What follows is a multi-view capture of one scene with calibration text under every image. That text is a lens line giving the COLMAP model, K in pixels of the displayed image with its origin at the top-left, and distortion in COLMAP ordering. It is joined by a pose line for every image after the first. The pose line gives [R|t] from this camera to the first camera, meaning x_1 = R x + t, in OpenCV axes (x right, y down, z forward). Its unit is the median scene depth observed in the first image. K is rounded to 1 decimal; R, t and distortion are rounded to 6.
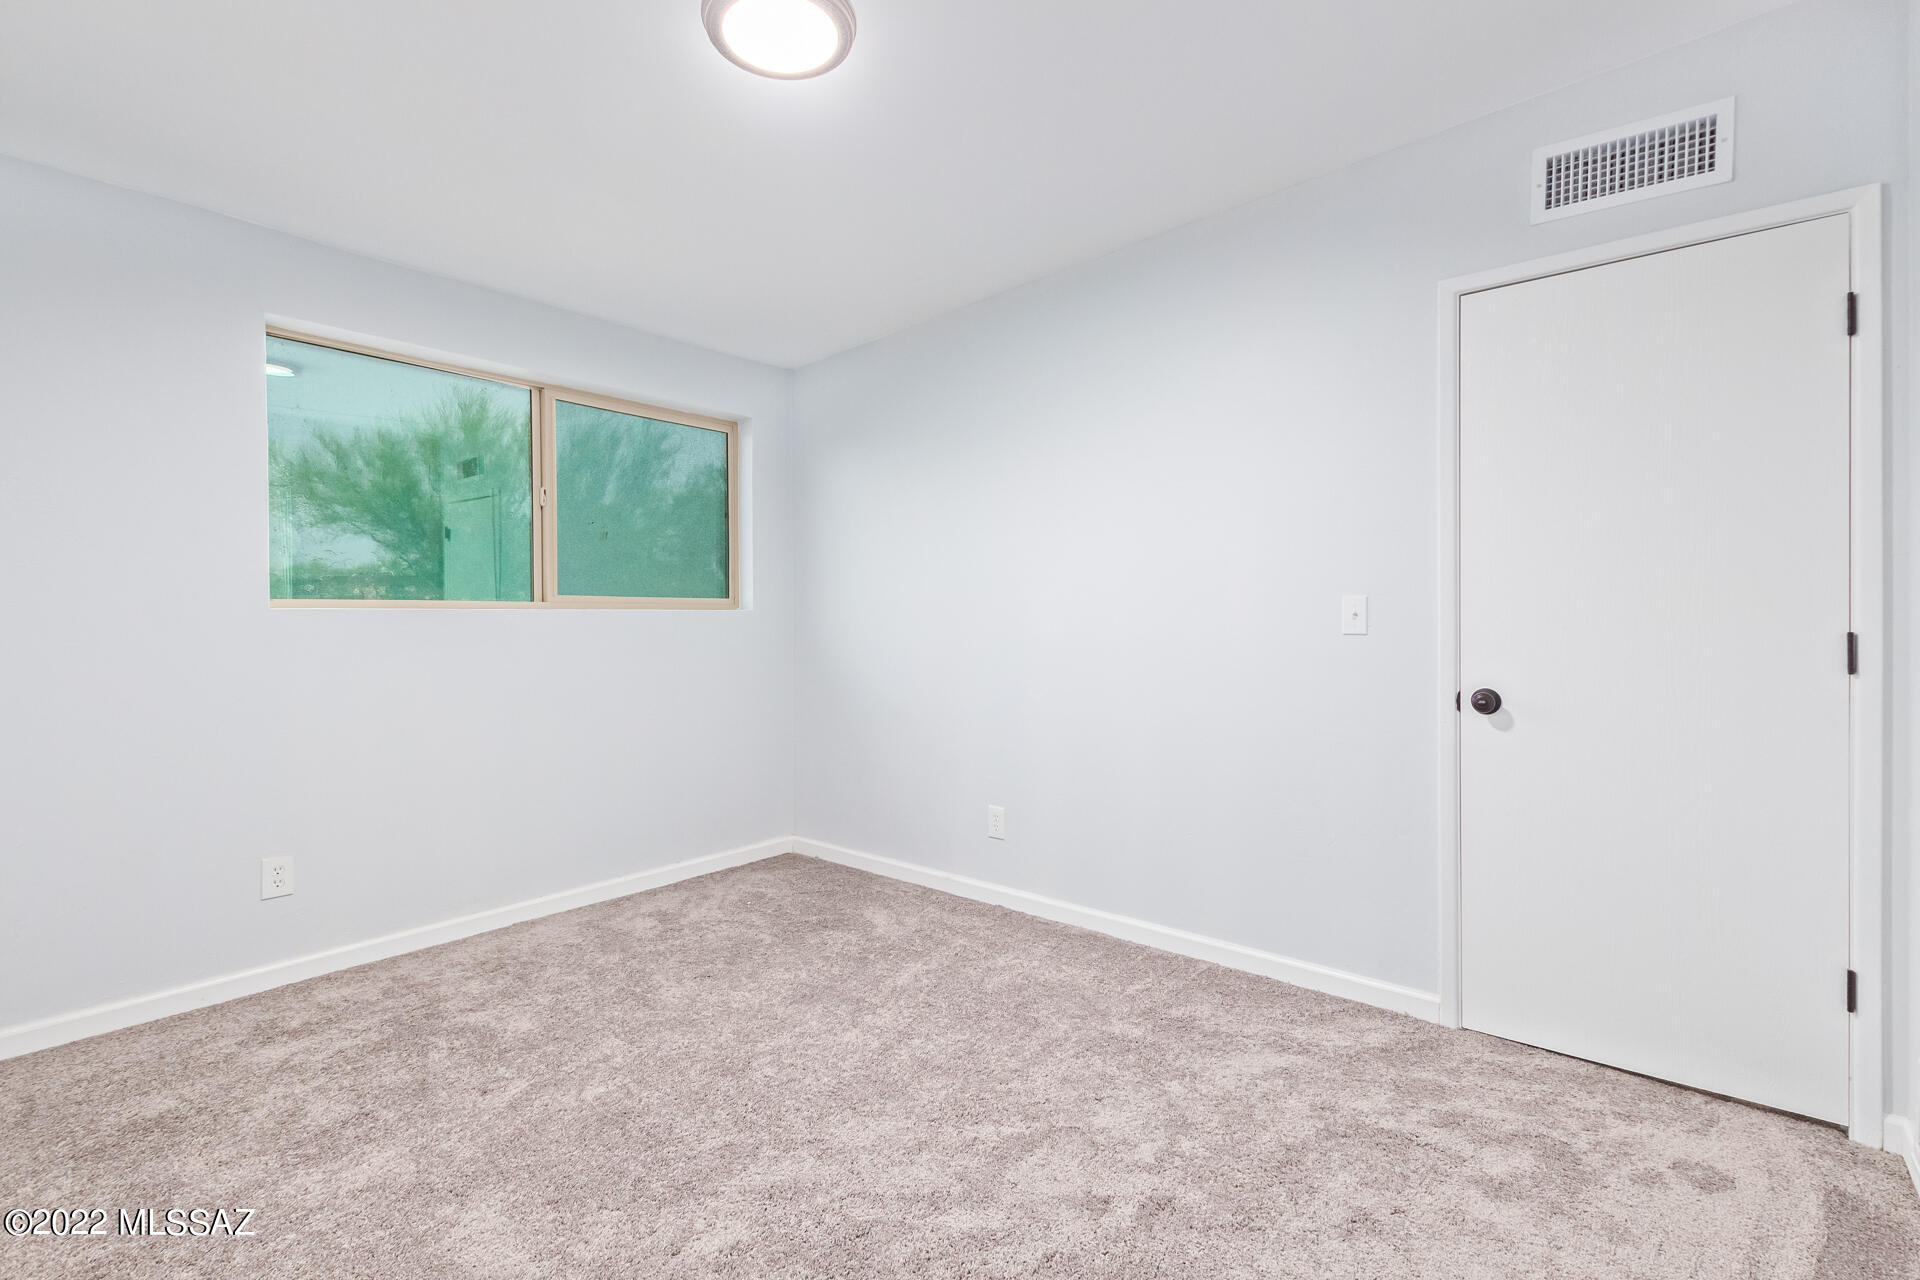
lens RADIAL K [[867.1, 0, 966.4], [0, 867.1, 622.9], [0, 0, 1]] dist [-0.006860, -0.002131]
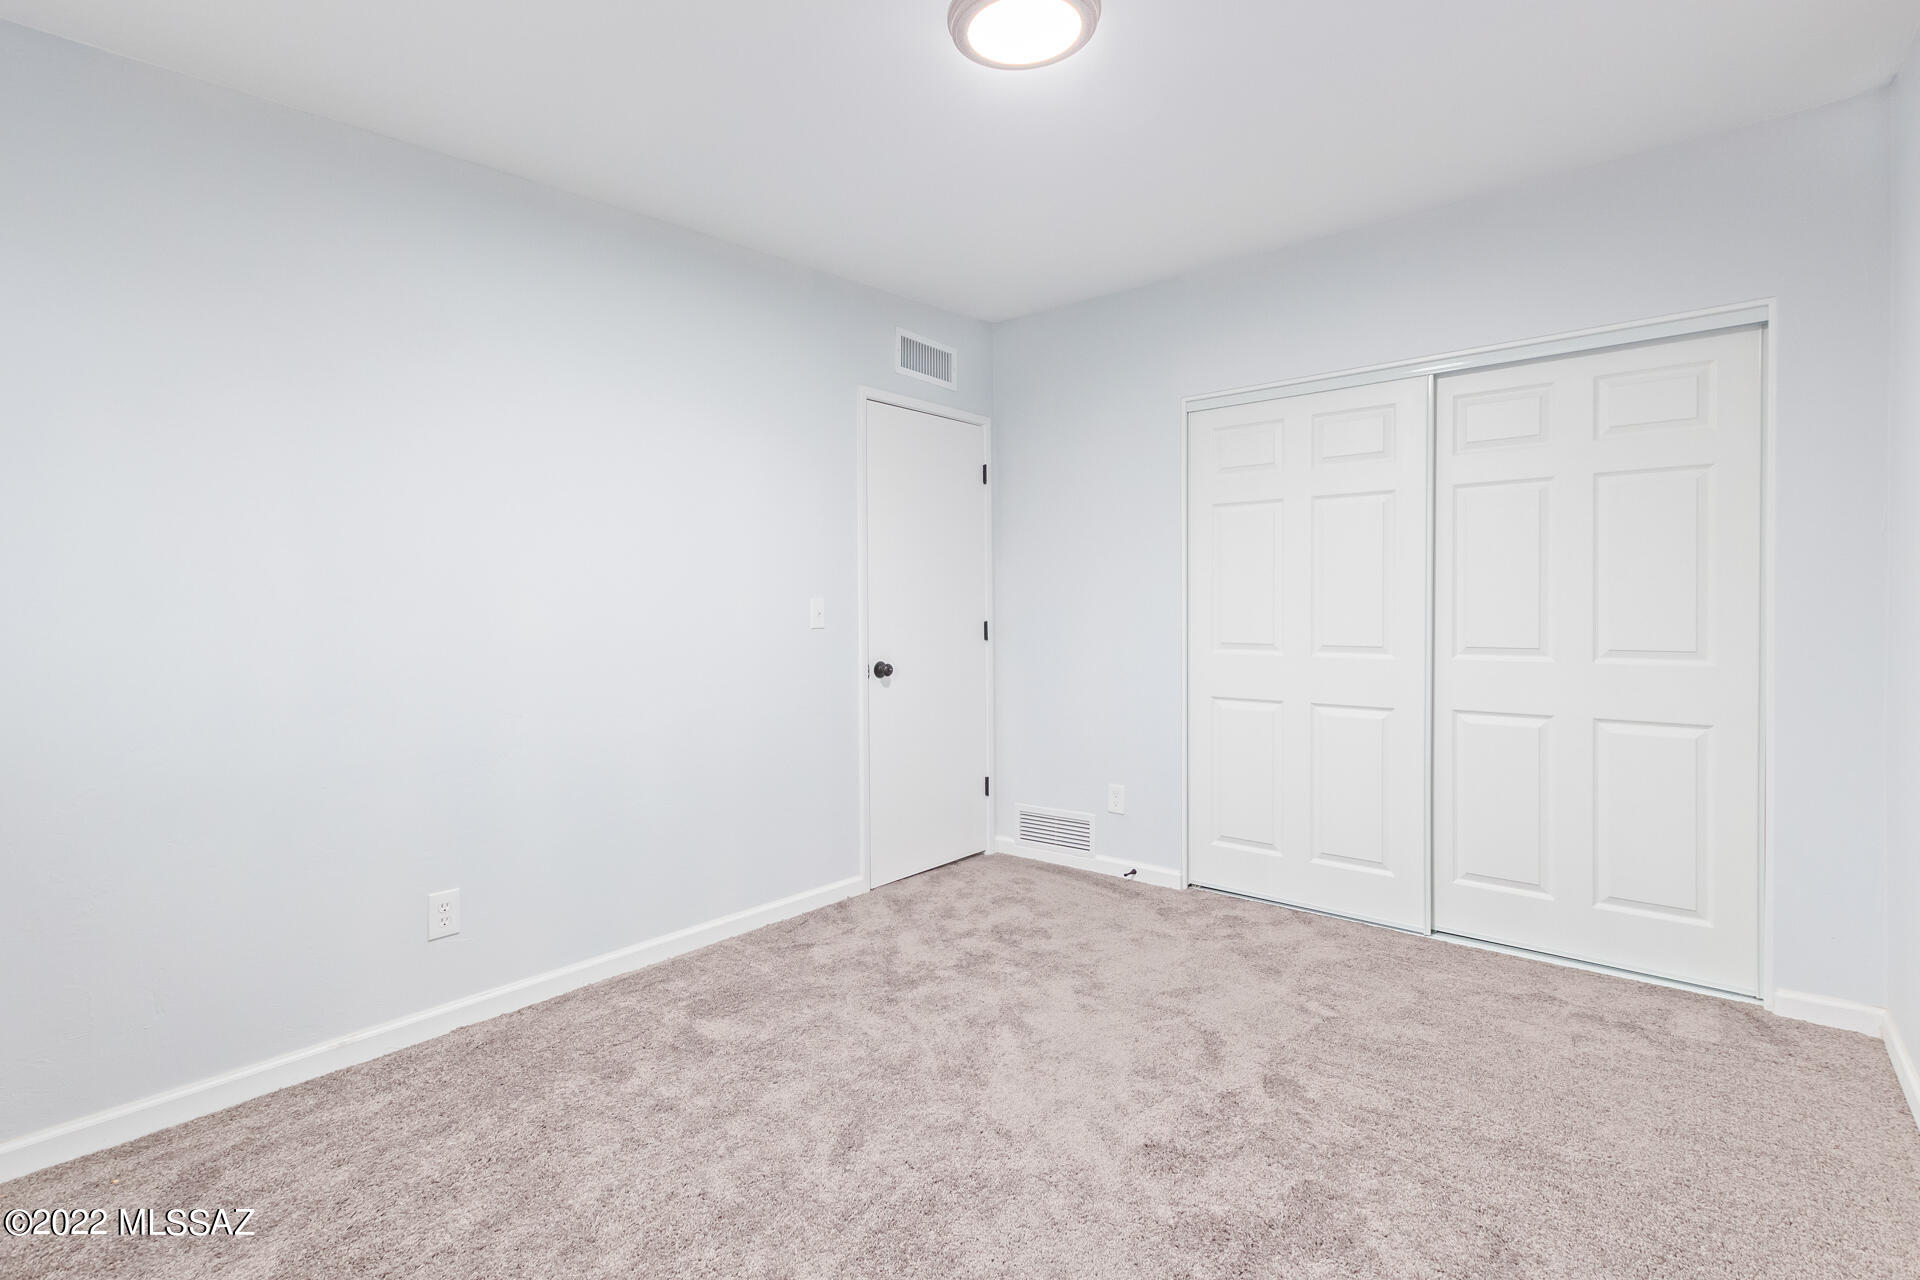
lens RADIAL K [[867.1, 0, 973.4], [0, 867.1, 621.1], [0, 0, 1]] dist [-0.006860, -0.002131]
pose [[0.024133, -0.010074, 0.999658, -0.775201], [0.021452, 0.999724, 0.009557, -0.004801], [-0.999479, 0.021214, 0.024342, 0.661178]]
